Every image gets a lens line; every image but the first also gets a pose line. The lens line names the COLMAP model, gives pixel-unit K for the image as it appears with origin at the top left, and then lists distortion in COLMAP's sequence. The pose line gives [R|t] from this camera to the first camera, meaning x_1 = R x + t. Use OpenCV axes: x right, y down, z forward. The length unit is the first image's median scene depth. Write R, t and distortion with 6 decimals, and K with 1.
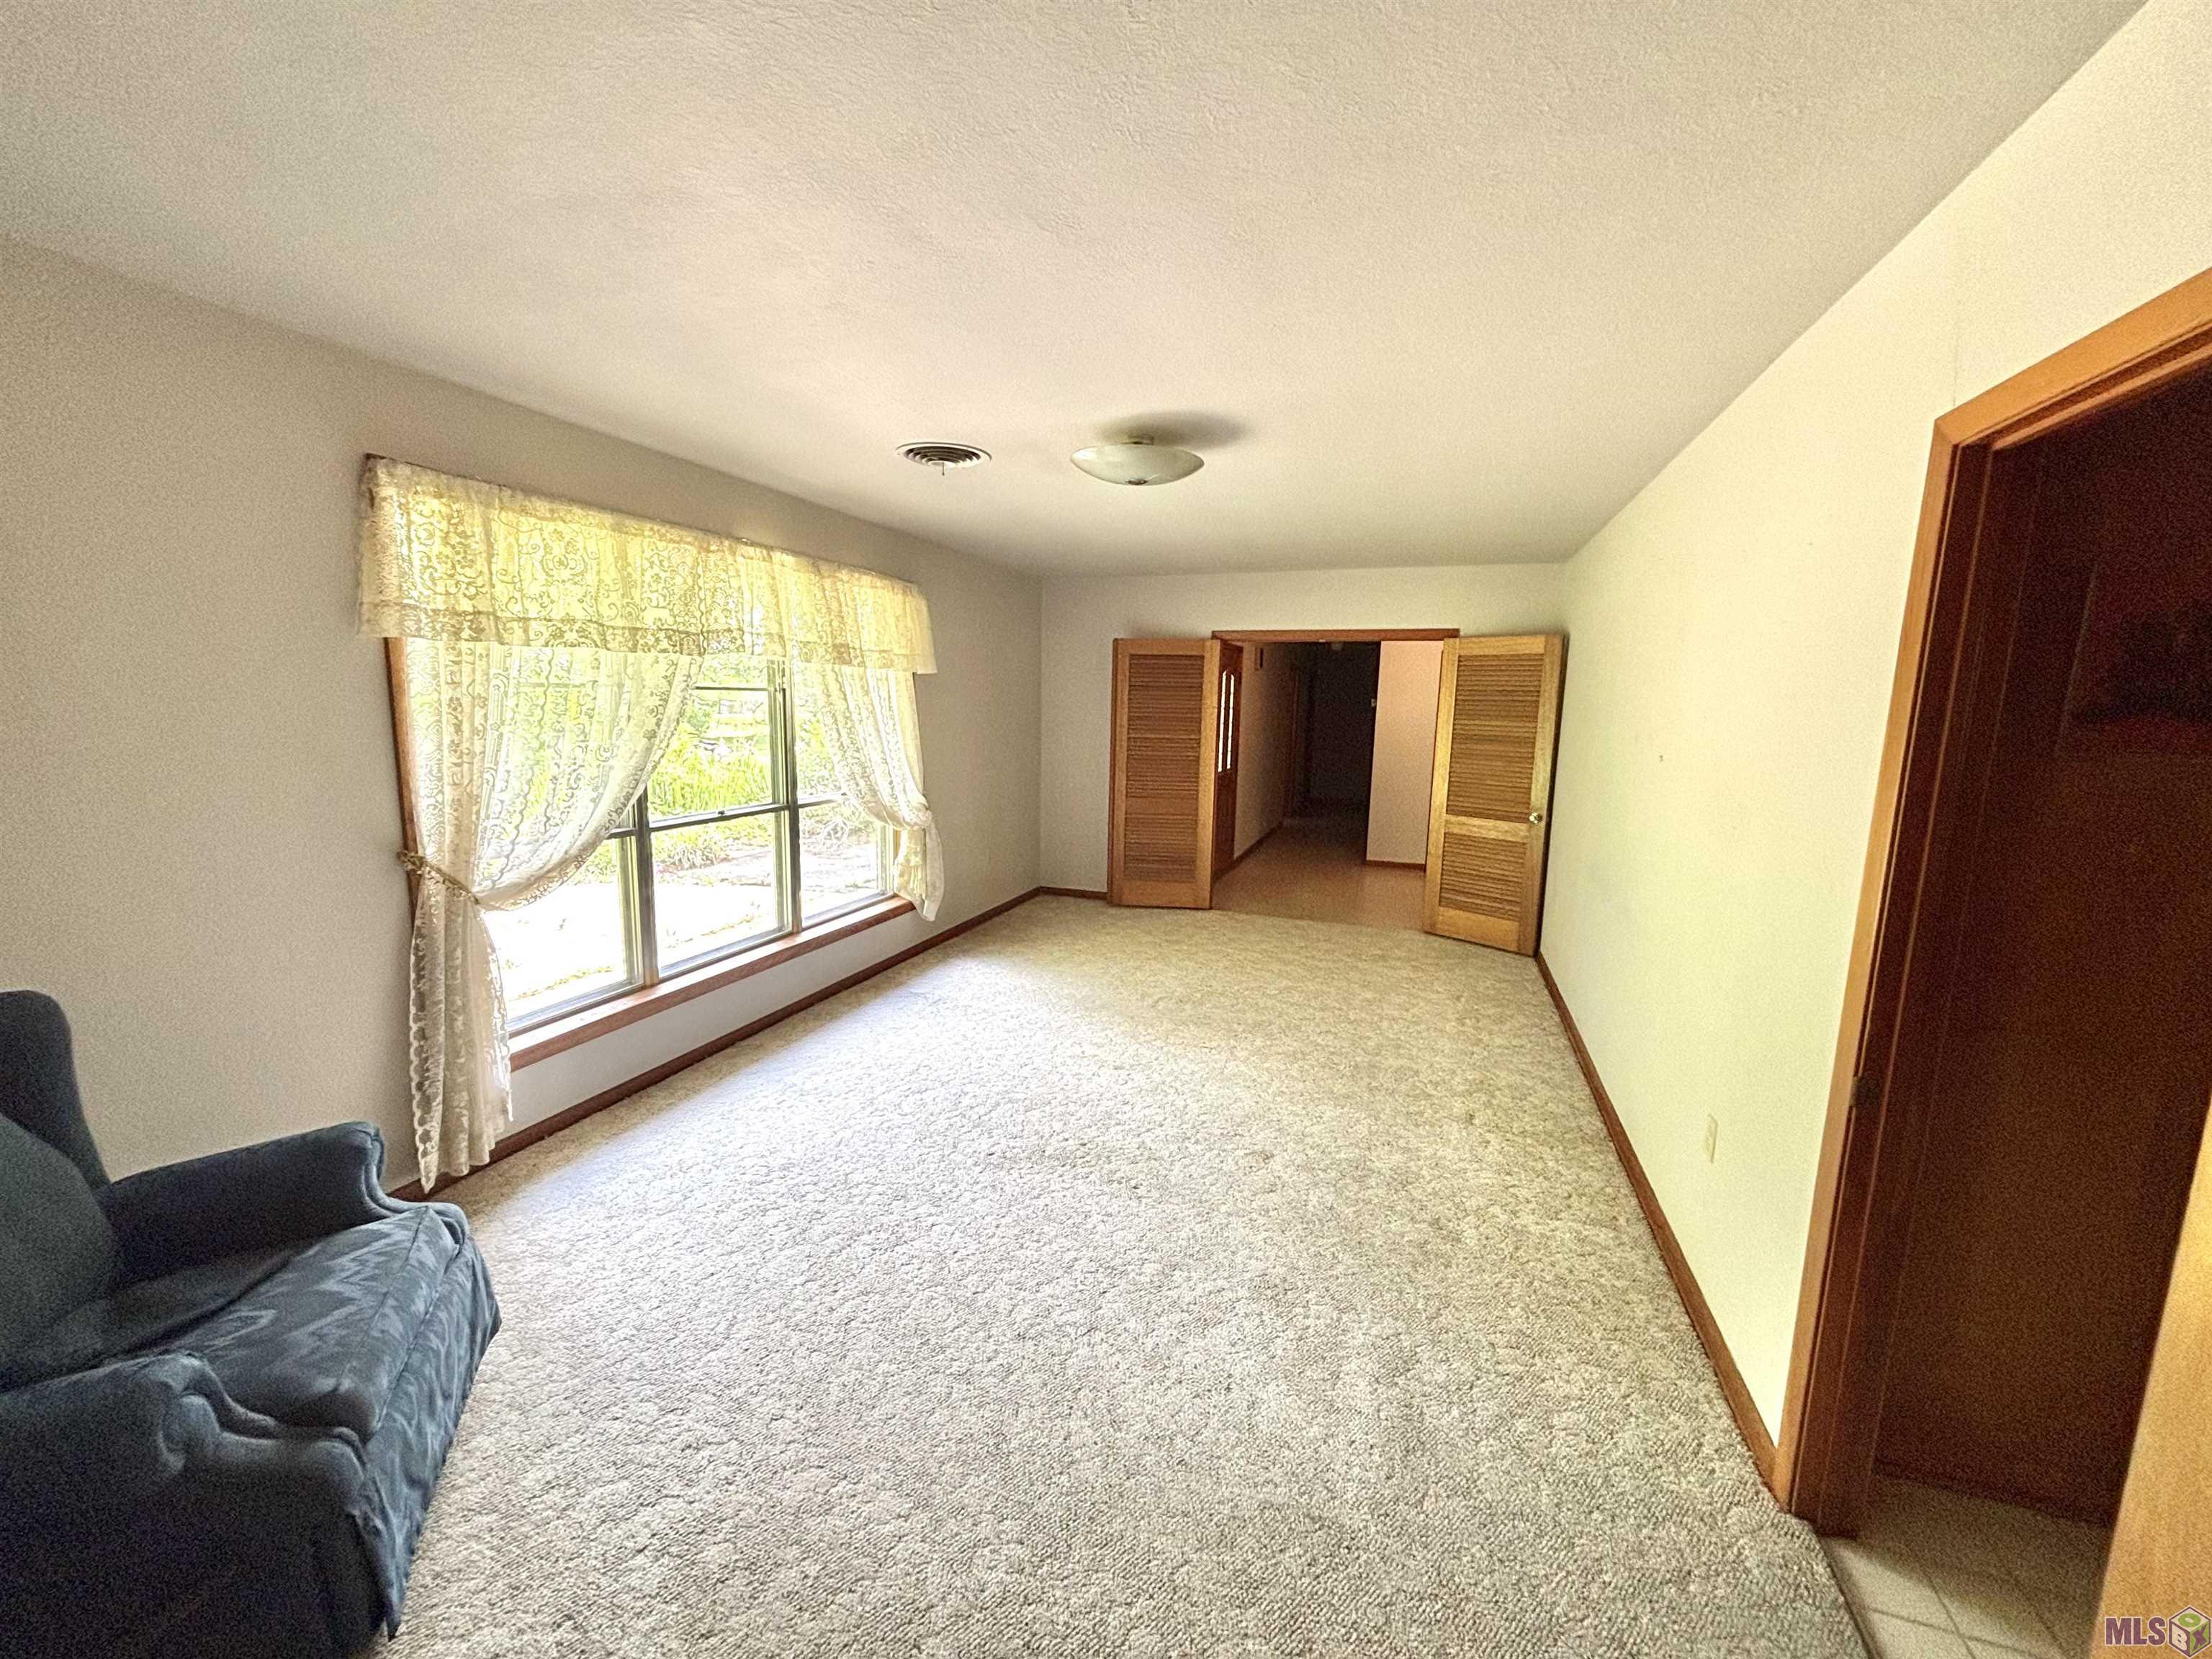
lens RADIAL K [[875.6, 0, 1106.0], [0, 875.6, 829.5], [0, 0, 1]] dist [0.001156, -0.000092]
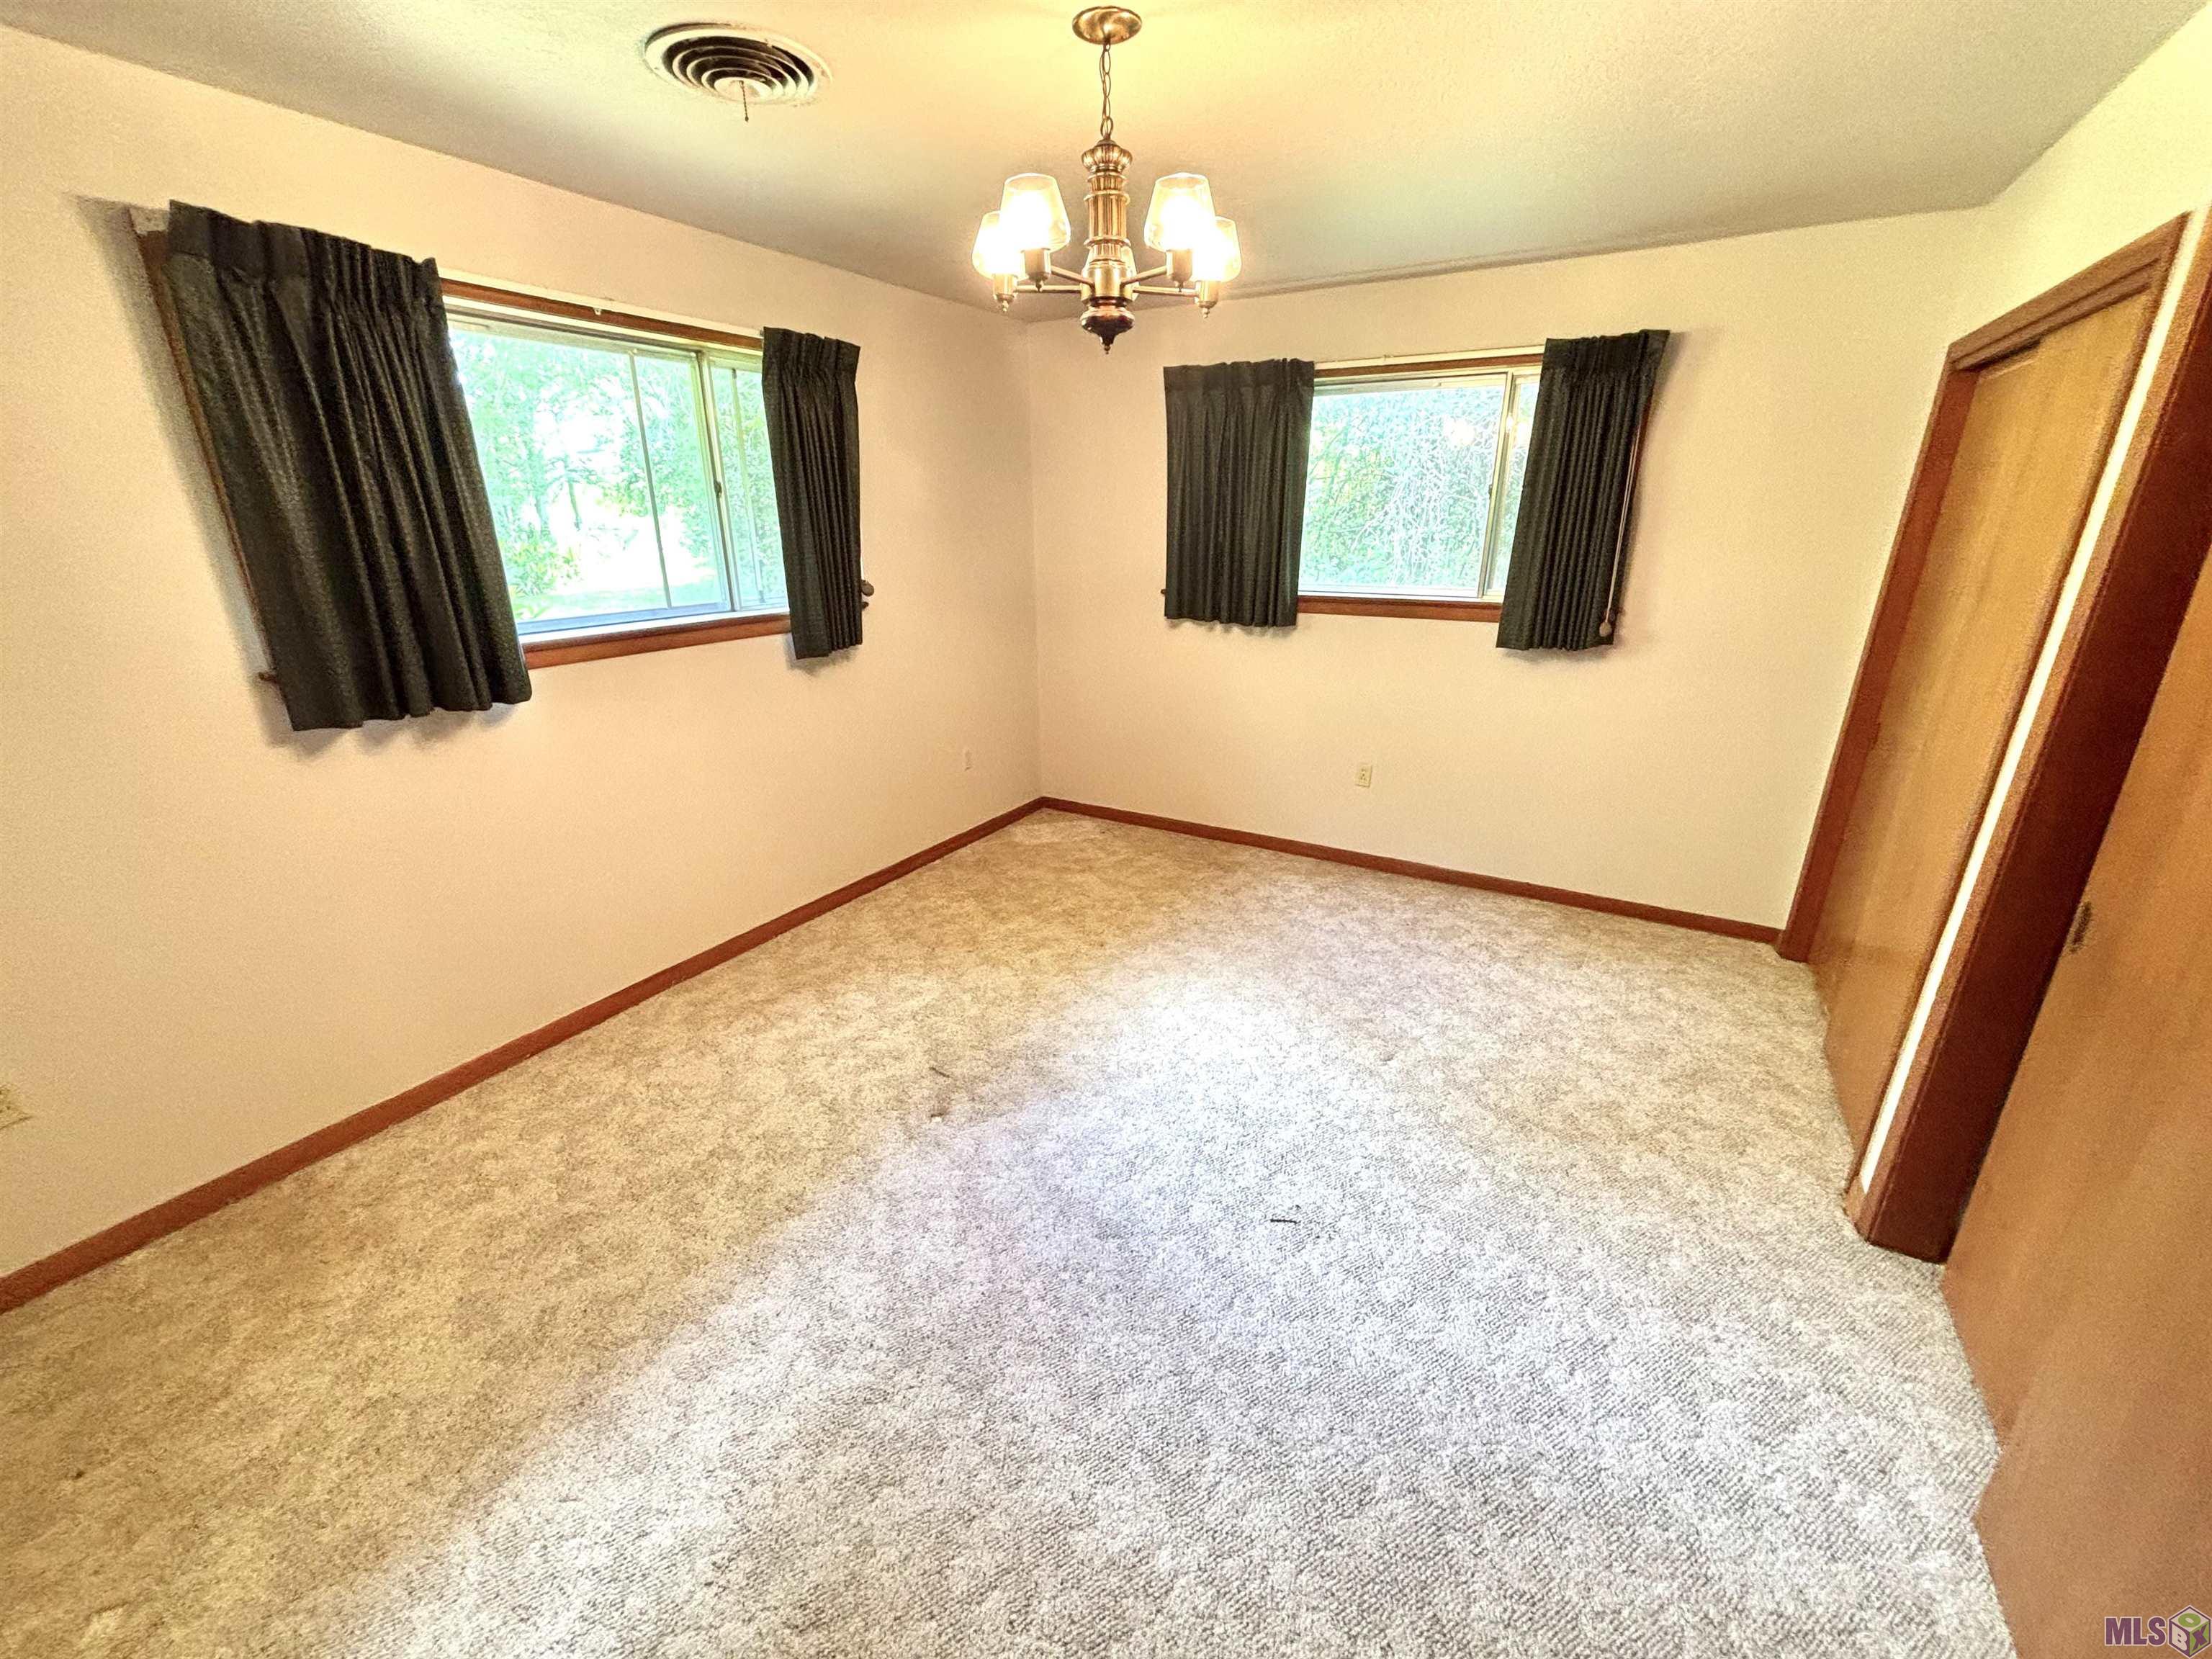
lens RADIAL K [[875.6, 0, 1106.0], [0, 875.6, 829.5], [0, 0, 1]] dist [0.001156, -0.000092]
pose [[0.984651, 0.037913, -0.170370, 0.069216], [-0.007033, 0.983949, 0.178314, -0.027974], [0.174396, -0.174379, 0.969112, 0.198824]]
